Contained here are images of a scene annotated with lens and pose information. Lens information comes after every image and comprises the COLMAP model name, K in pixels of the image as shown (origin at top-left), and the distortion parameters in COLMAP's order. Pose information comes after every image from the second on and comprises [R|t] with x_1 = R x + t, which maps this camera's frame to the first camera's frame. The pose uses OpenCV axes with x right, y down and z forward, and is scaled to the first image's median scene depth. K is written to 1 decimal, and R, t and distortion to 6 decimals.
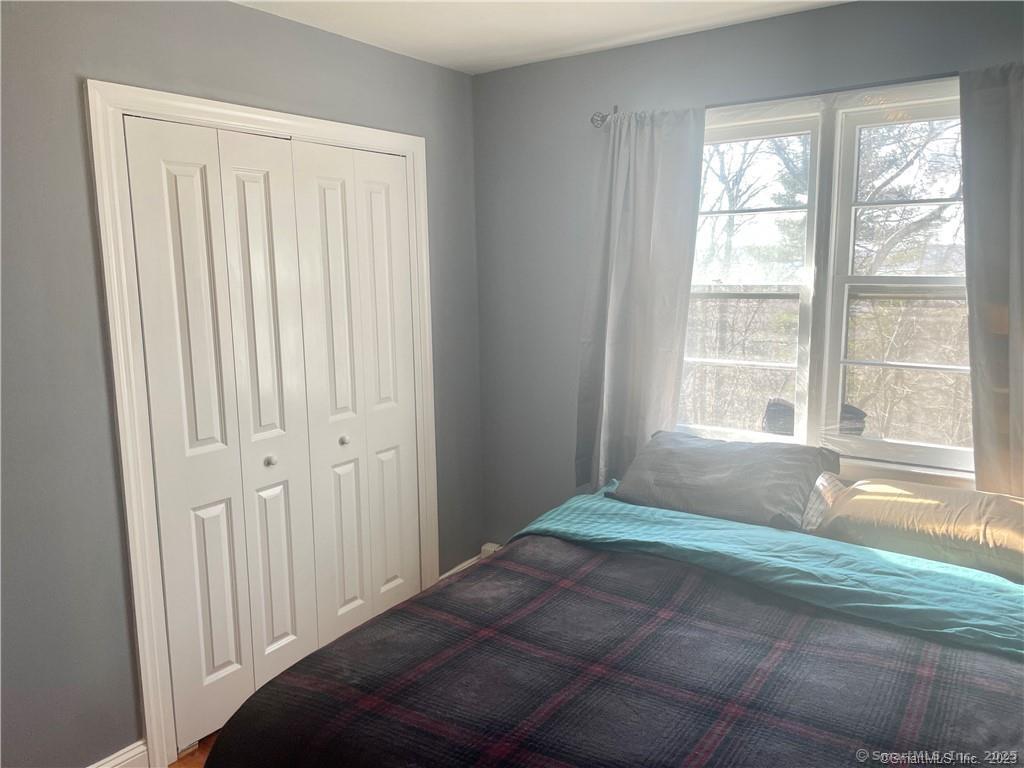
lens RADIAL K [[773.5, 0, 510.0], [0, 773.5, 377.7], [0, 0, 1]] dist [0.091509, -0.127883]
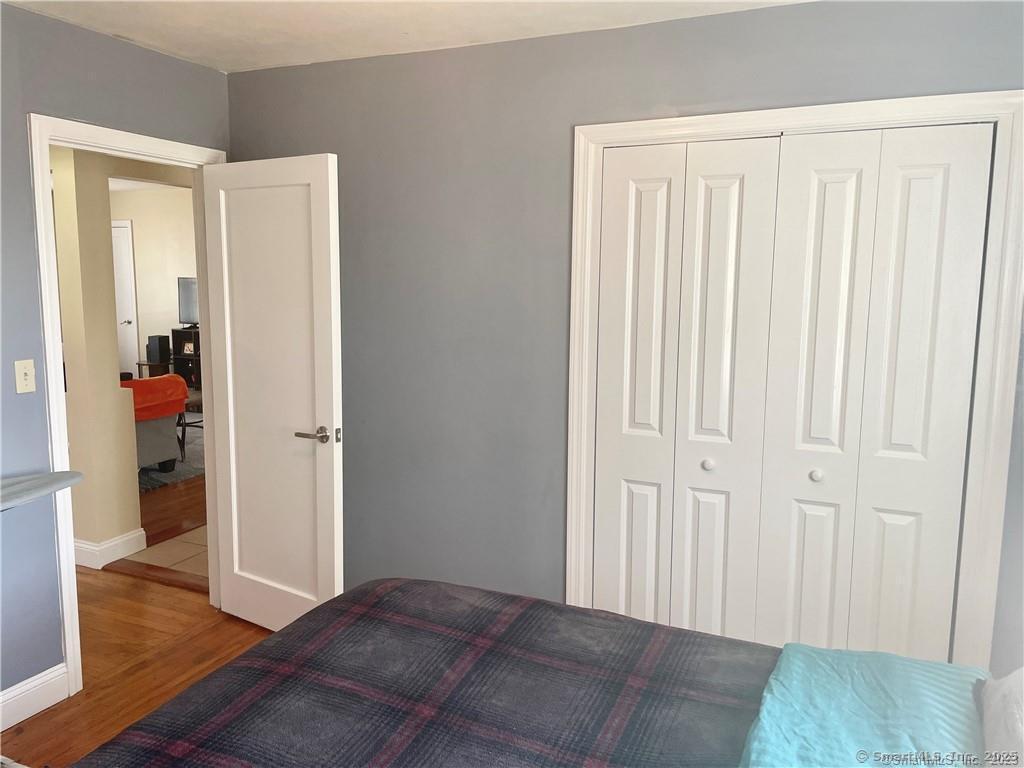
lens RADIAL K [[761.3, 0, 522.6], [0, 761.3, 377.7], [0, 0, 1]] dist [0.084797, -0.123103]
pose [[0.199057, 0.143736, -0.969390, 0.630739], [-0.161908, 0.980415, 0.112124, -0.081767], [0.966521, 0.134633, 0.218430, 0.579981]]
